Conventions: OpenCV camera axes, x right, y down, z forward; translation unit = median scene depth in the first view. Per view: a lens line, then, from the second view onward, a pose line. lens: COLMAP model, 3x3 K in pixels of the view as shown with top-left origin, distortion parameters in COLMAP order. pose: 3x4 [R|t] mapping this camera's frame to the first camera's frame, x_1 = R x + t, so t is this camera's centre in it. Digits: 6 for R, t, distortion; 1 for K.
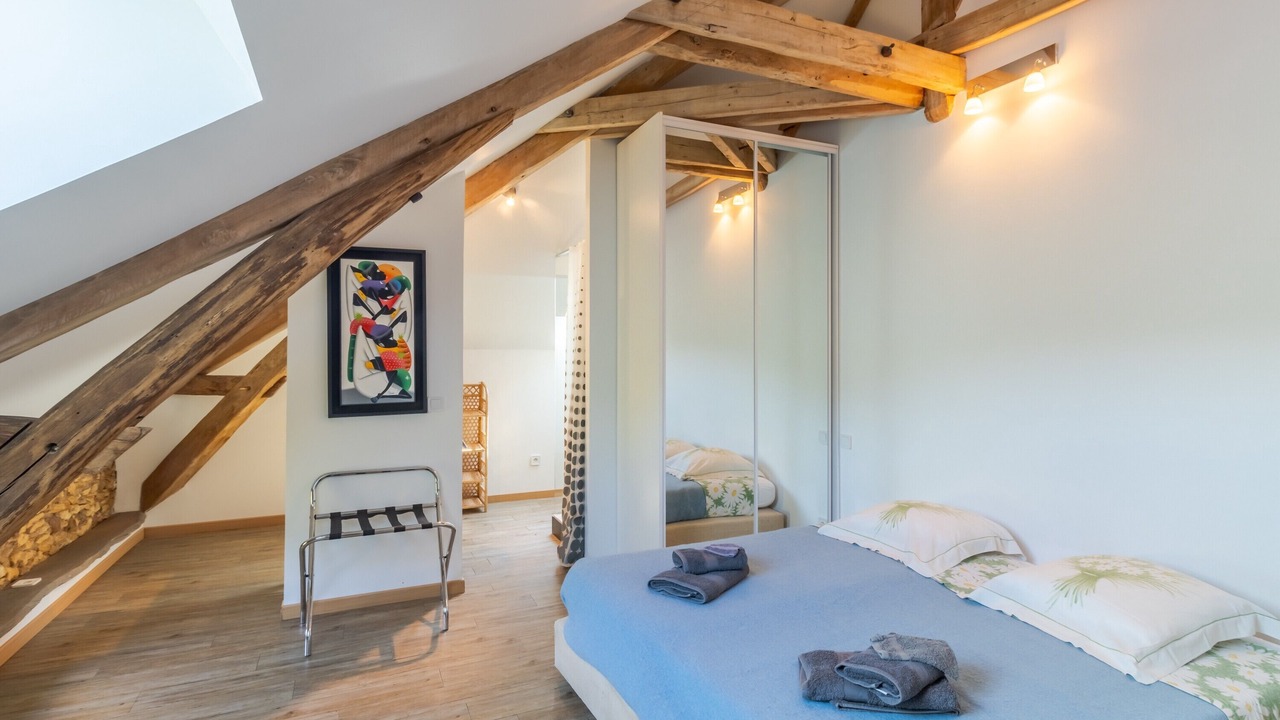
lens RADIAL K [[640.3, 0, 665.3], [0, 640.3, 352.6], [0, 0, 1]] dist [-0.000583, 0.000619]
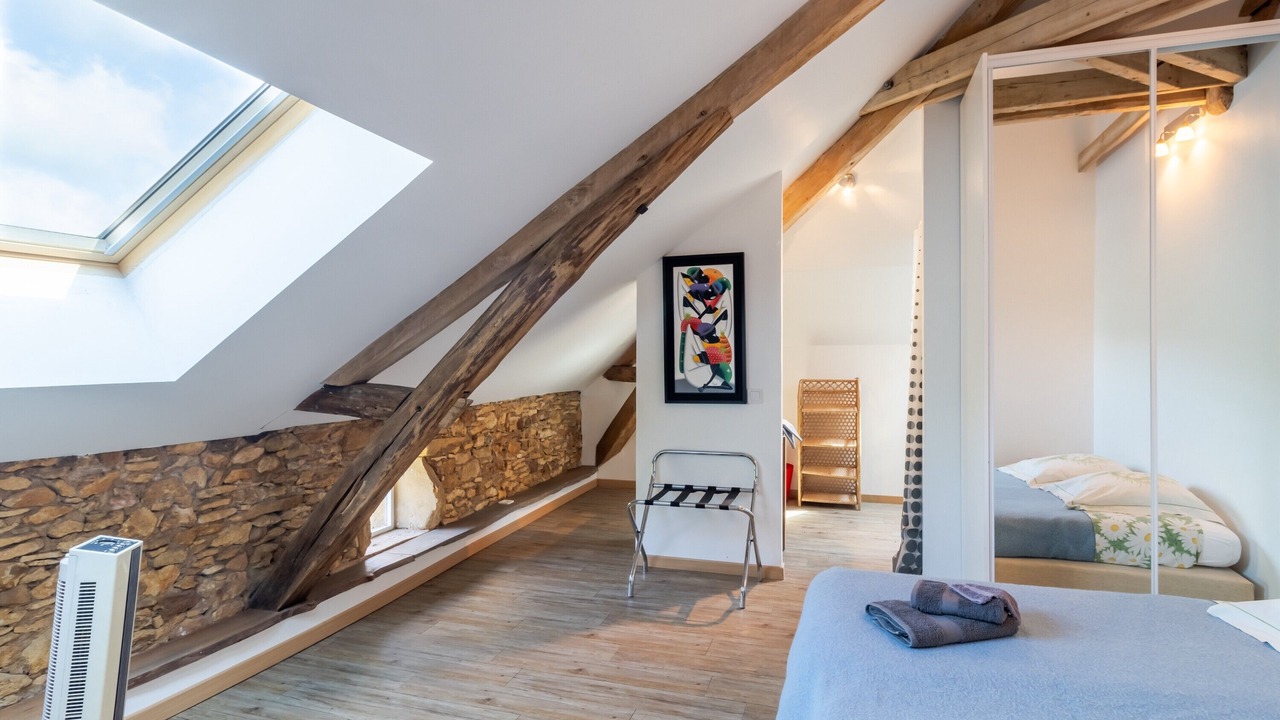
lens RADIAL K [[640.3, 0, 665.3], [0, 640.3, 352.6], [0, 0, 1]] dist [-0.000583, 0.000619]
pose [[0.742215, -0.001932, -0.670159, 0.259468], [0.004852, 0.999985, 0.002491, 0.005542], [0.670144, -0.005100, 0.742214, 0.121007]]
